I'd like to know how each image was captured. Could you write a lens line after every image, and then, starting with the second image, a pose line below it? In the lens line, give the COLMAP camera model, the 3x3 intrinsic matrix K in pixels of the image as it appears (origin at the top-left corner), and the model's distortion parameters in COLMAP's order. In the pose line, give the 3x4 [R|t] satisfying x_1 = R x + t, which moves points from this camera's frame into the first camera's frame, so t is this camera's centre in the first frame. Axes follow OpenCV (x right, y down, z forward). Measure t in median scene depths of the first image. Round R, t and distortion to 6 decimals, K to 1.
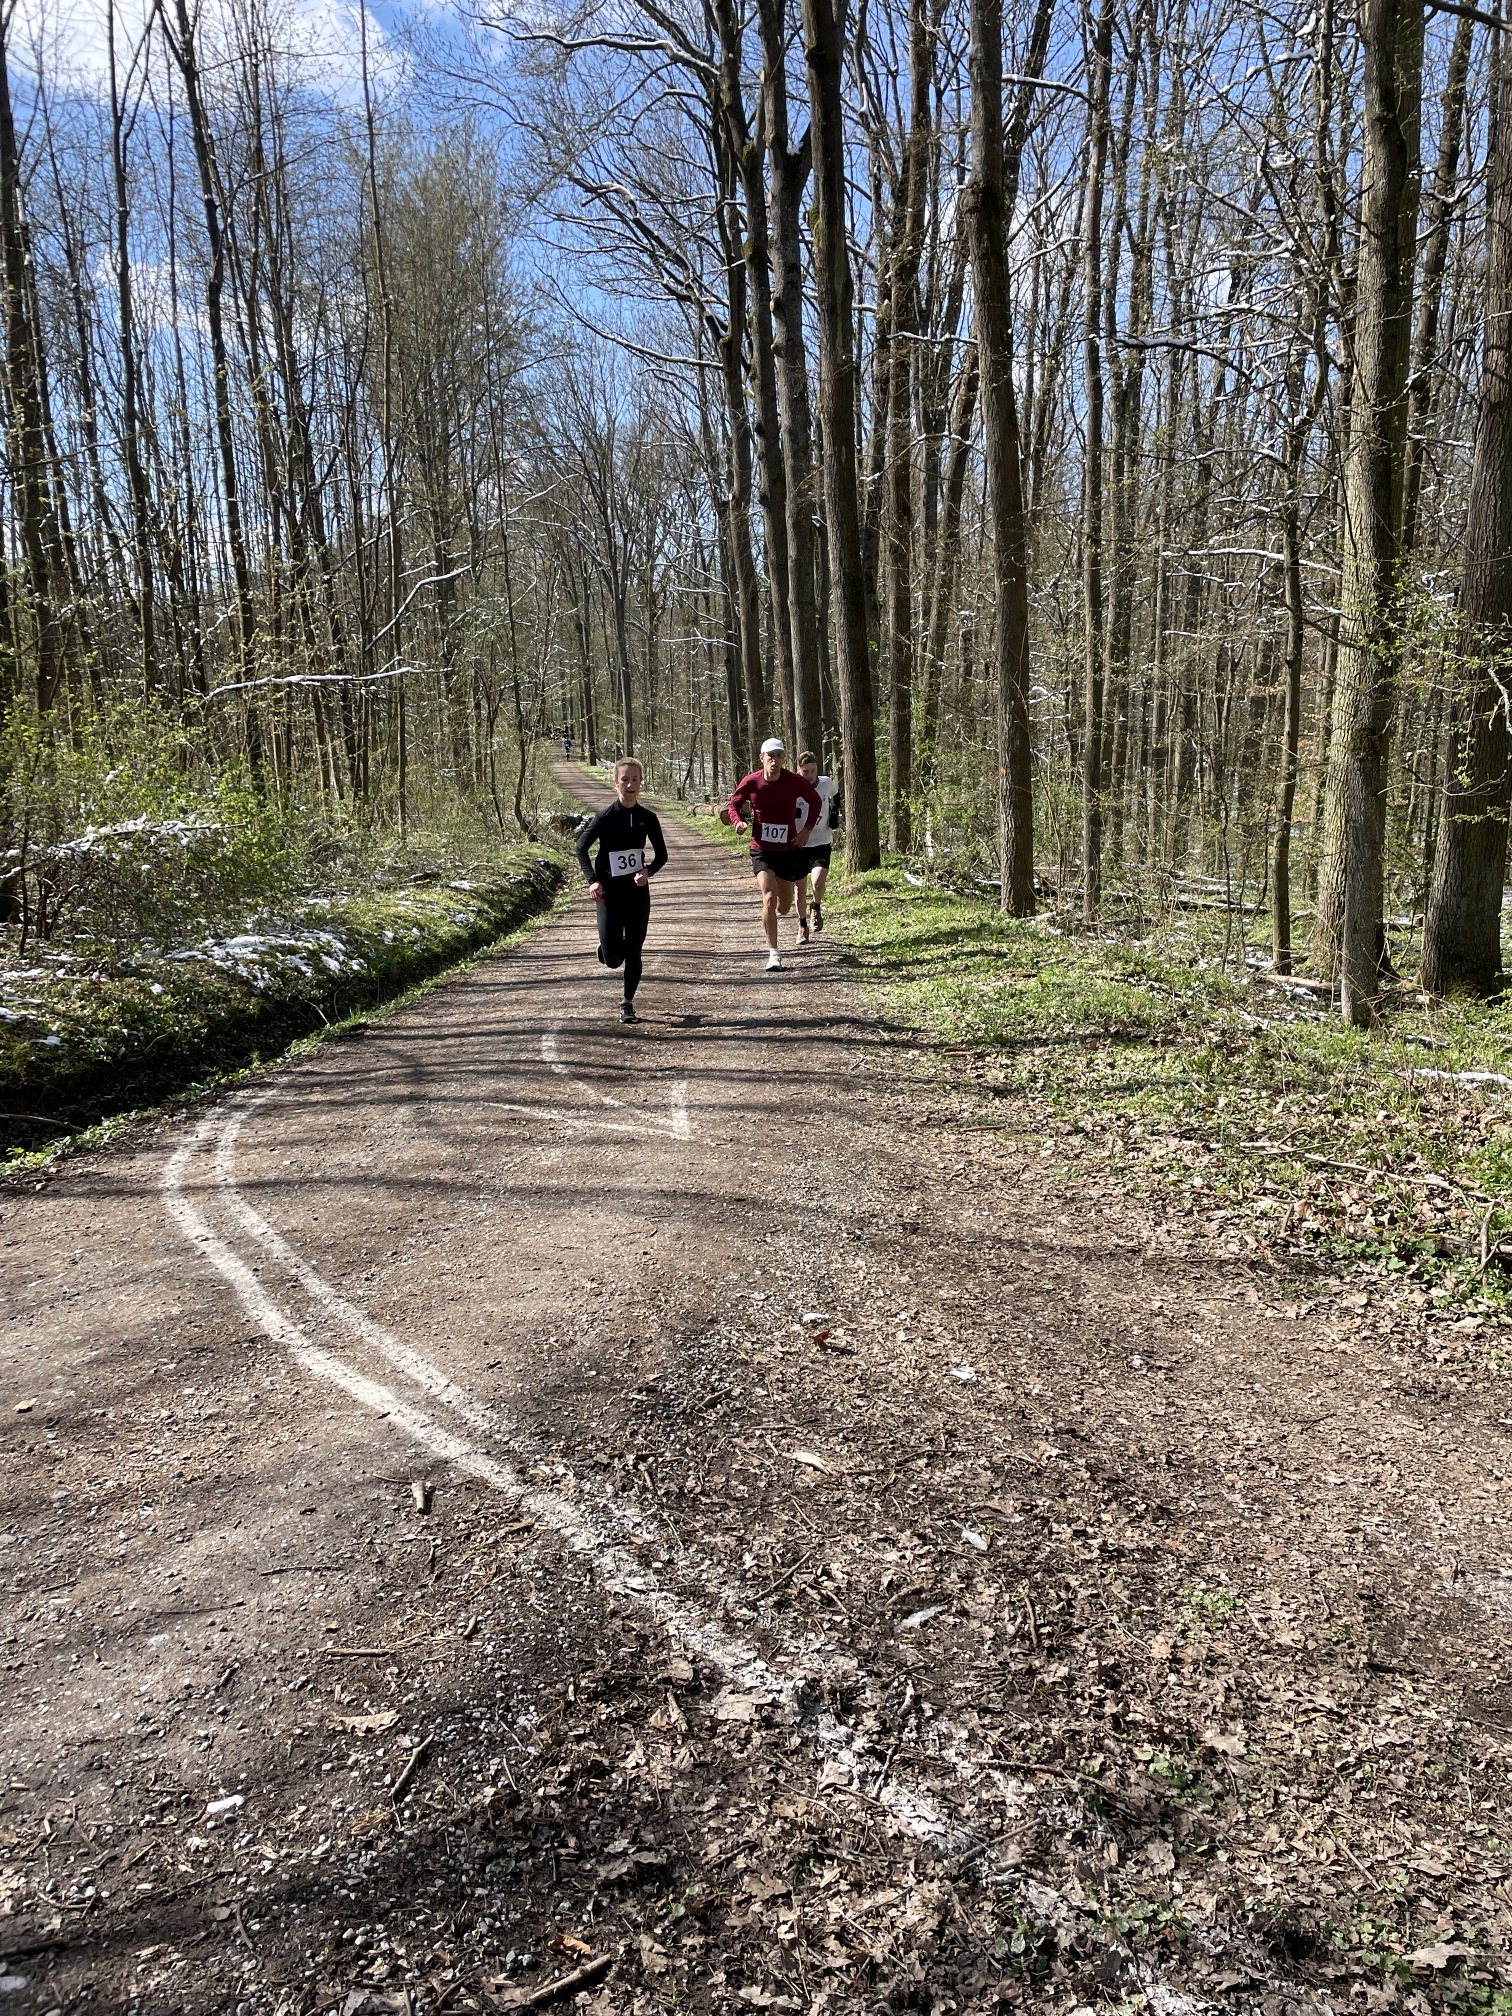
lens RADIAL K [[1546.9, 0, 788.7], [0, 1546.9, 1021.0], [0, 0, 1]] dist [0.086993, -0.125662]
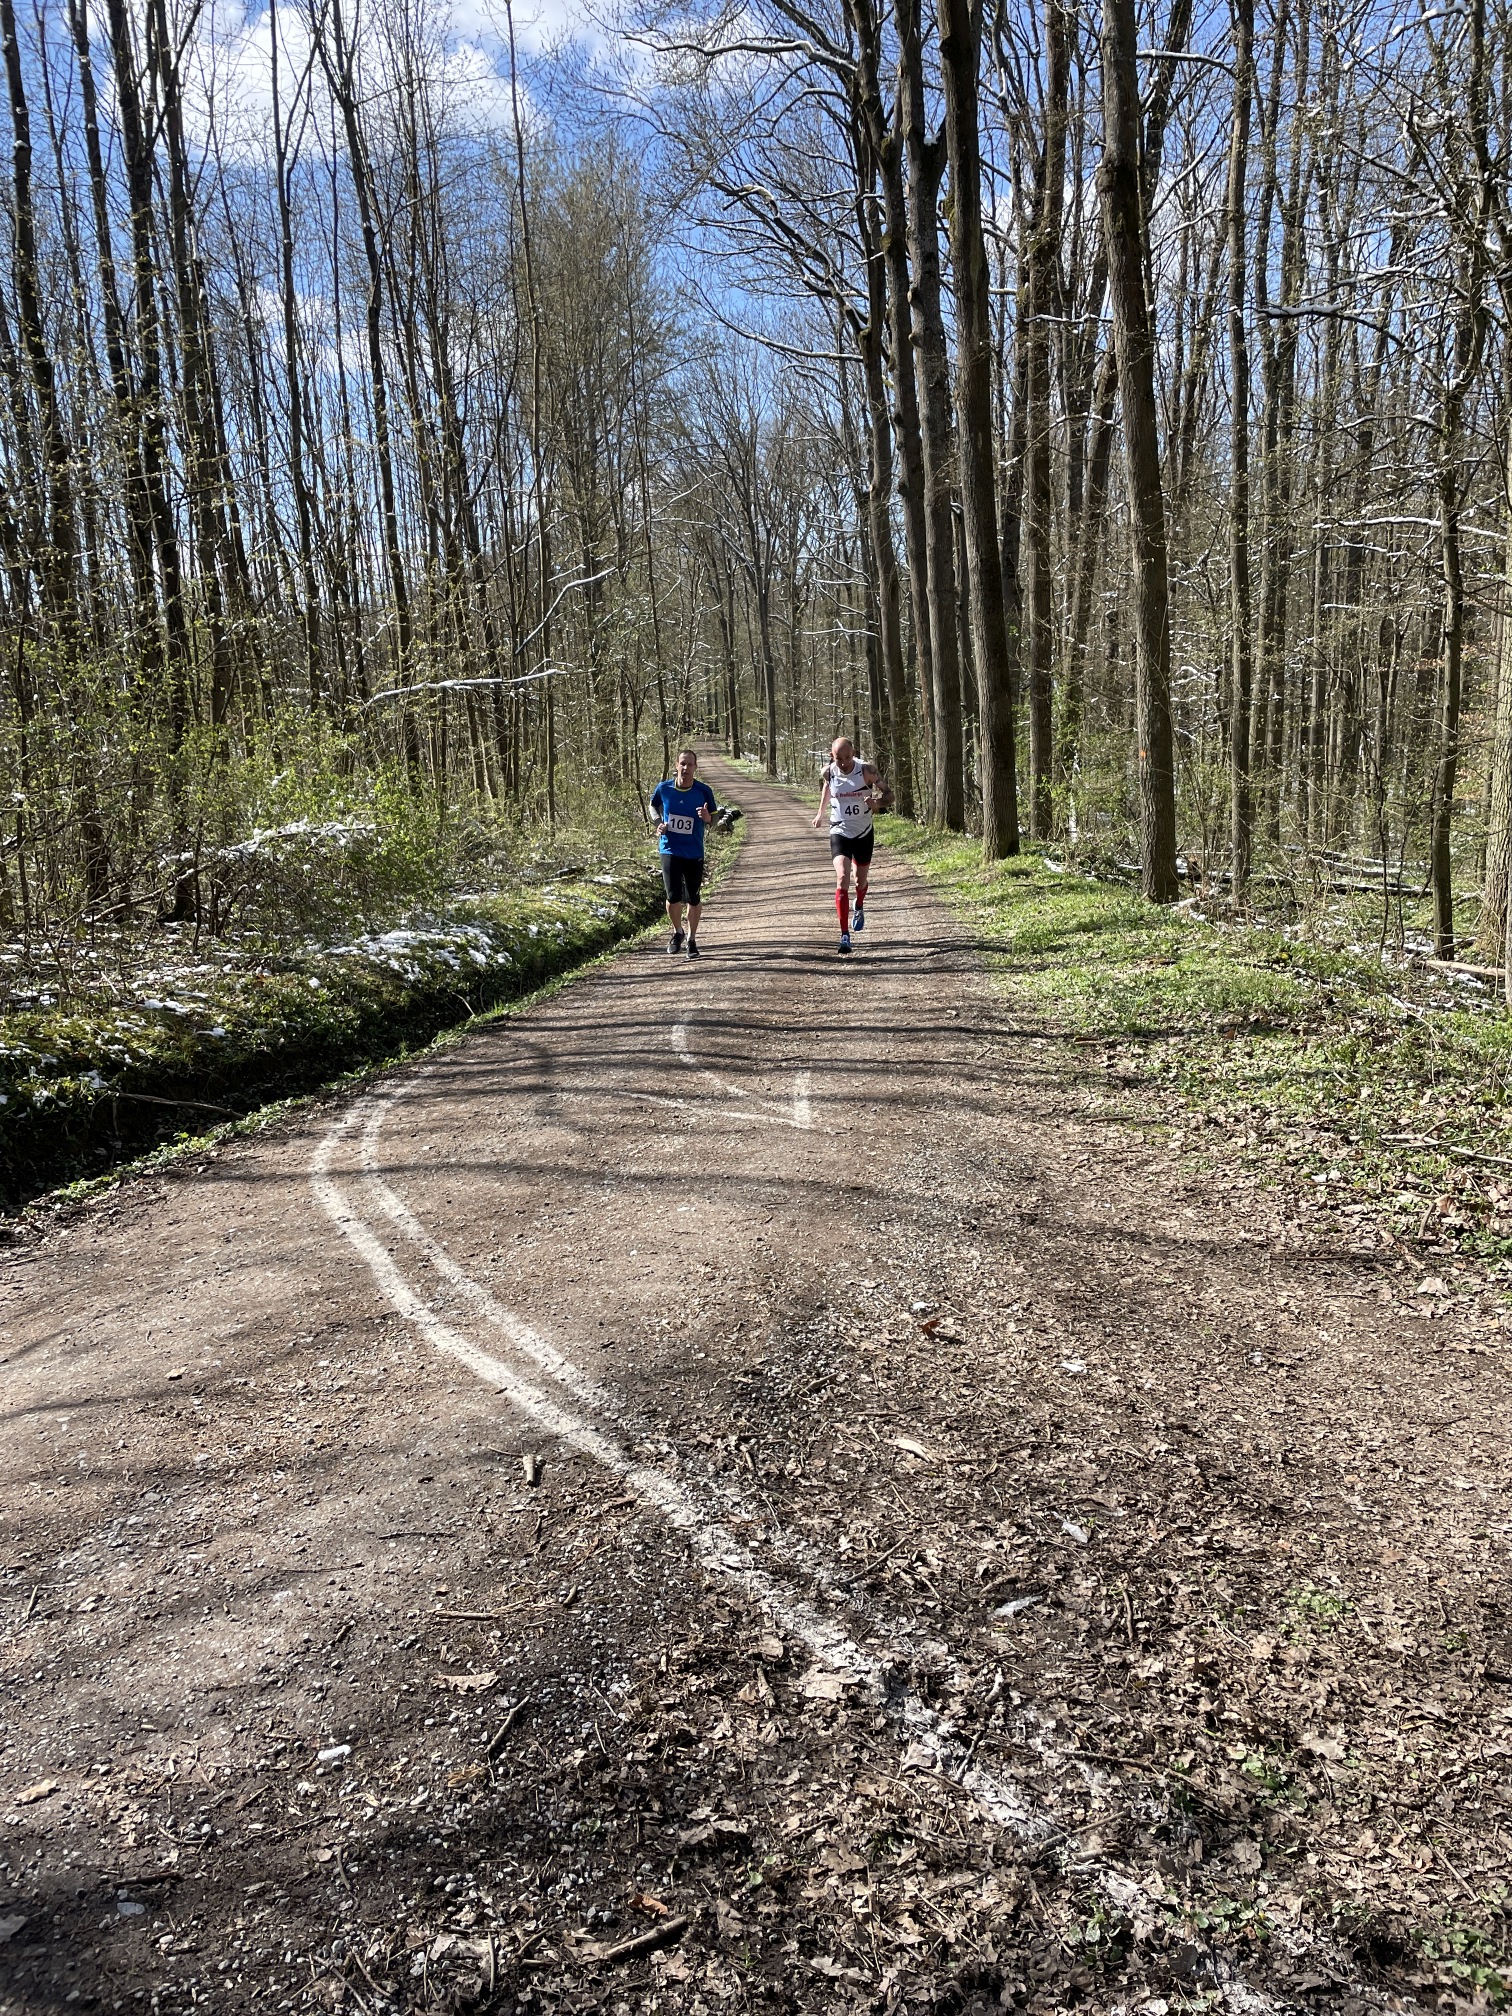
lens RADIAL K [[1547.1, 0, 746.0], [0, 1547.1, 994.7], [0, 0, 1]] dist [0.086275, -0.123989]
pose [[0.992751, -0.005557, -0.120058, 0.033052], [0.004277, 0.999931, -0.010913, 0.000671], [0.120110, 0.010321, 0.992707, -0.015606]]
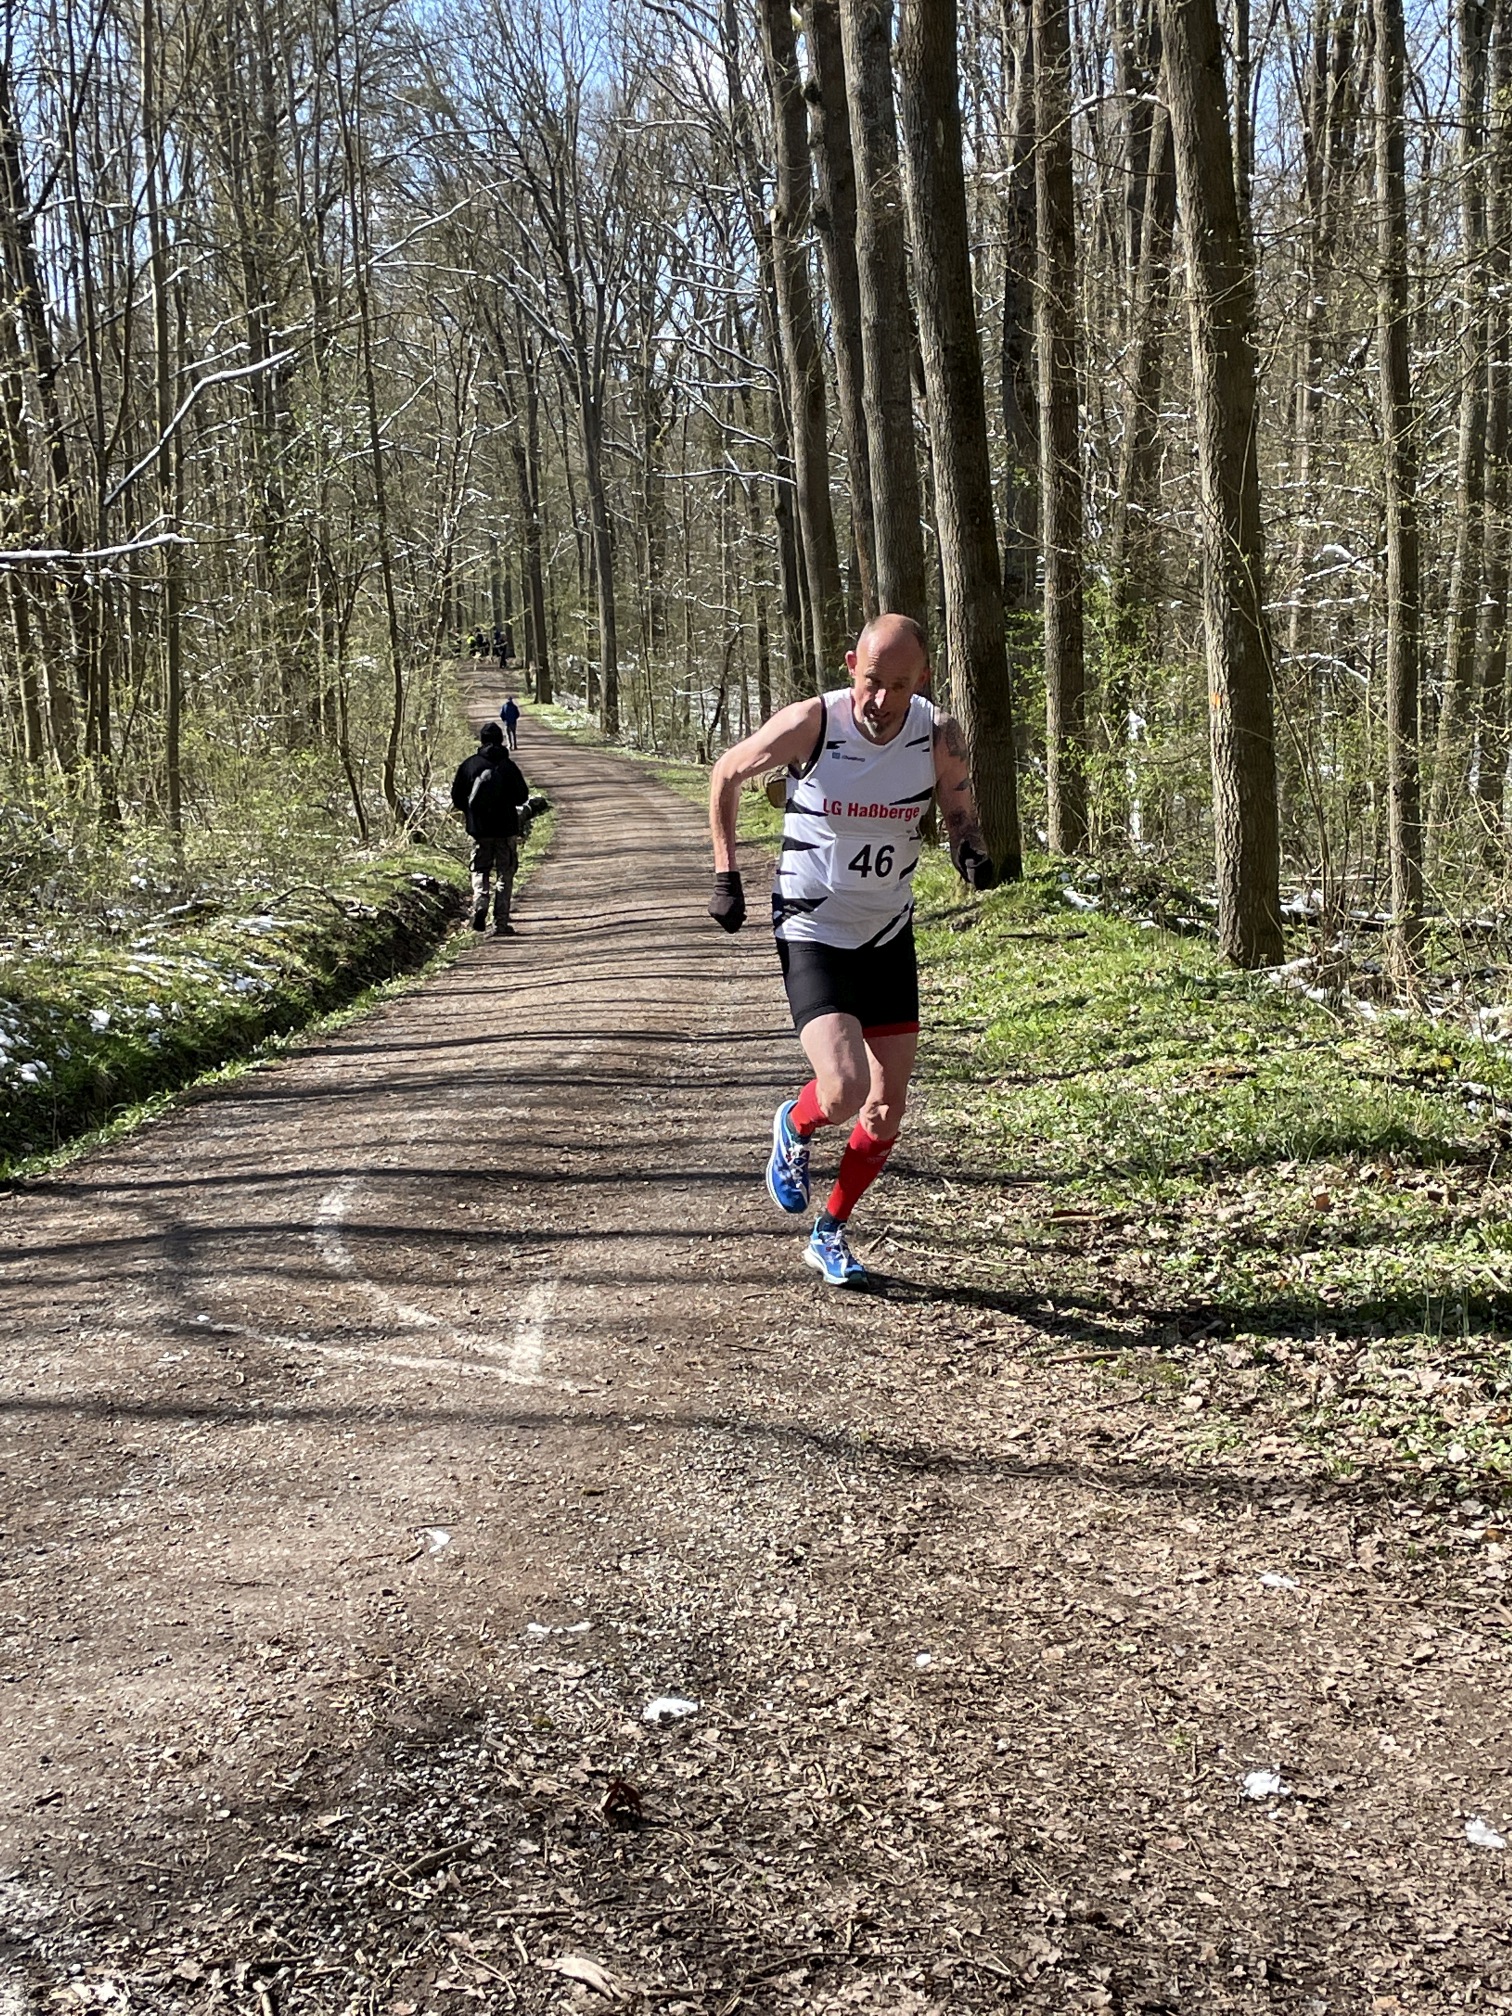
lens RADIAL K [[2864.8, 0, 807.2], [0, 2864.8, 1020.5], [0, 0, 1]] dist [0.115401, -0.268225]
pose [[0.999265, -0.013599, -0.035850, 0.143721], [0.011736, 0.998595, -0.051681, 0.005830], [0.036503, 0.051222, 0.998020, -0.016062]]
